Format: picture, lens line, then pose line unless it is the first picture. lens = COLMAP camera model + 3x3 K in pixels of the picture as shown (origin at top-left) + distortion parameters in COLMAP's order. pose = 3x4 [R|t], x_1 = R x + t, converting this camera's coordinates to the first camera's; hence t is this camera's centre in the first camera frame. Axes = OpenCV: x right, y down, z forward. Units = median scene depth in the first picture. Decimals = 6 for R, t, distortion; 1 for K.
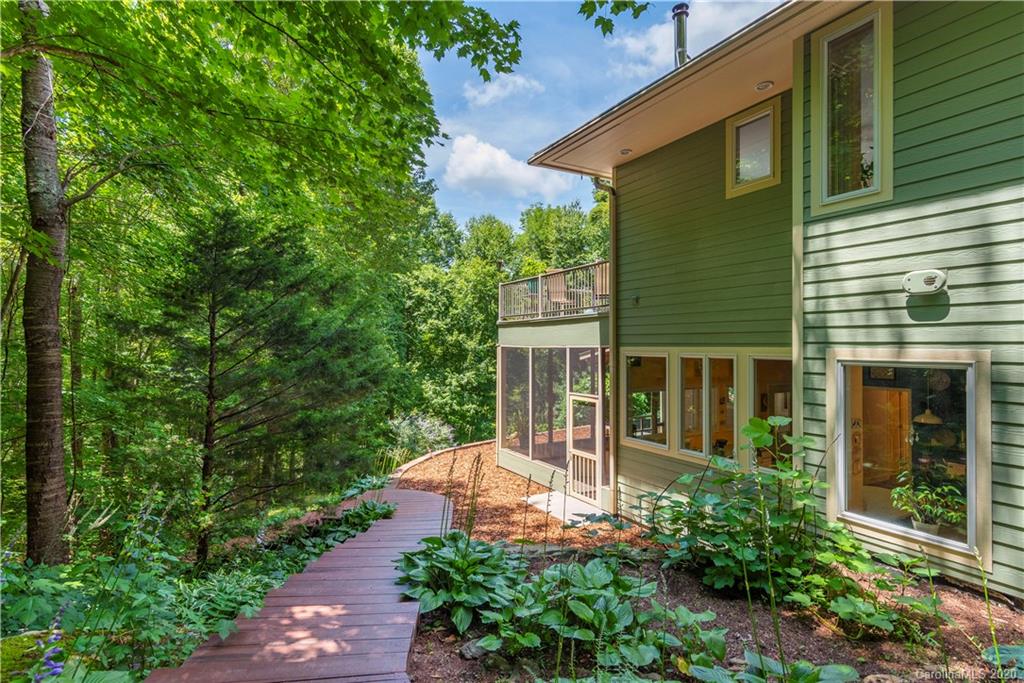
lens RADIAL K [[511.8, 0, 513.1], [0, 511.8, 344.2], [0, 0, 1]] dist [0.005312, 0.000845]
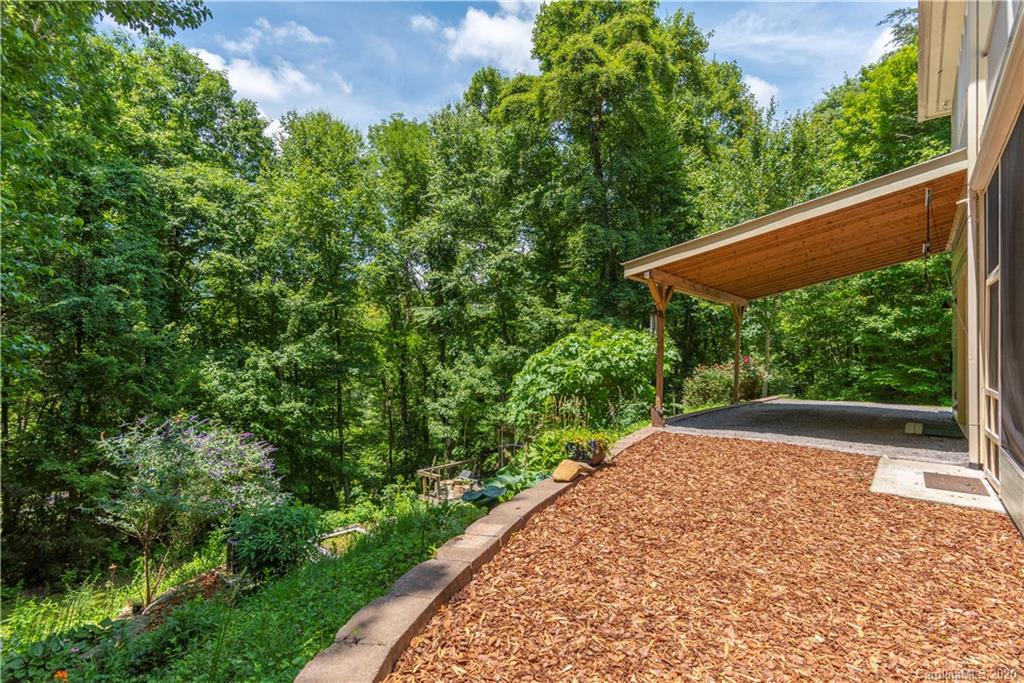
lens RADIAL K [[511.8, 0, 510.8], [0, 511.8, 341.7], [0, 0, 1]] dist [0.005312, 0.000845]
pose [[0.931426, 0.016732, 0.363546, -0.064308], [-0.013732, 0.999847, -0.010833, 0.051501], [-0.363672, 0.005098, 0.931513, 0.356810]]
